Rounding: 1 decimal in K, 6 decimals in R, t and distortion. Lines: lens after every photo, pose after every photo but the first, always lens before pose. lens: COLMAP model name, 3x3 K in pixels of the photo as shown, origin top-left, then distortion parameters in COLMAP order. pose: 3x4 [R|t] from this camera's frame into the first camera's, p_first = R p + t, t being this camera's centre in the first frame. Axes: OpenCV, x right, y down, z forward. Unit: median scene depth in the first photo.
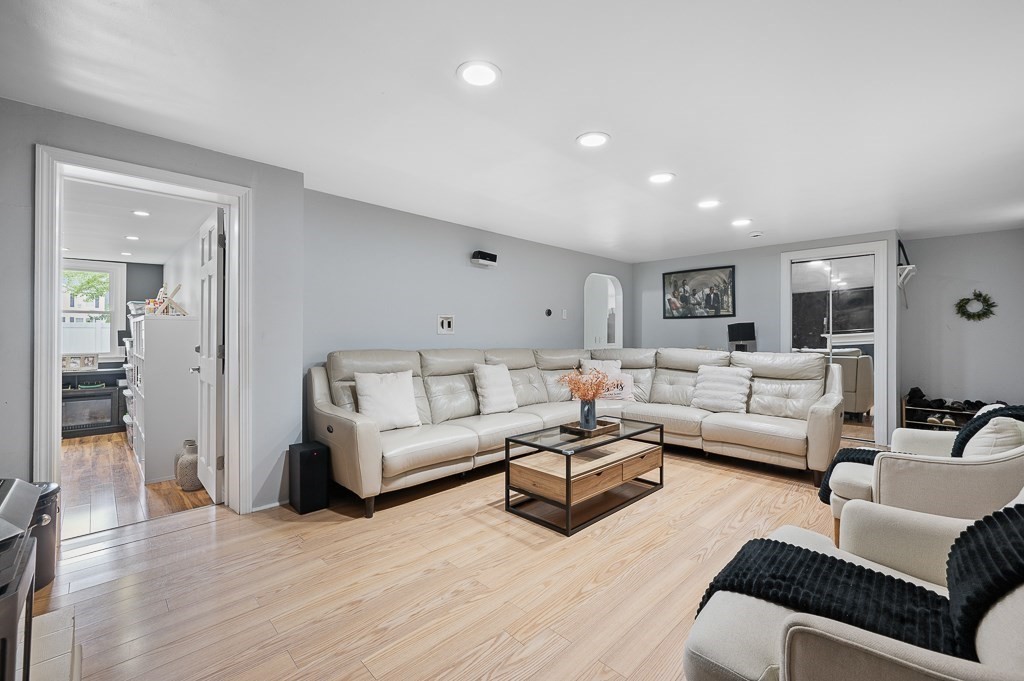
lens RADIAL K [[431.7, 0, 518.0], [0, 431.7, 337.5], [0, 0, 1]] dist [0.000820, 0.000523]
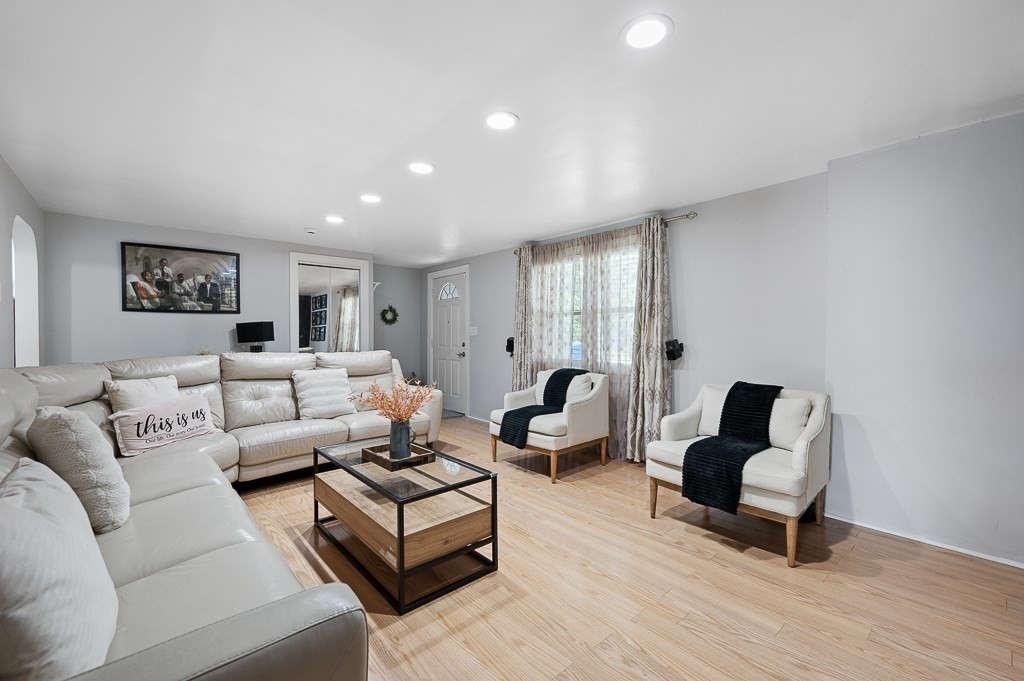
lens RADIAL K [[431.7, 0, 518.0], [0, 431.7, 337.5], [0, 0, 1]] dist [0.000820, 0.000523]
pose [[0.049289, -0.008681, 0.998747, -0.326358], [0.007104, 0.999940, 0.008340, -0.004274], [-0.998759, 0.006684, 0.049348, 0.403283]]
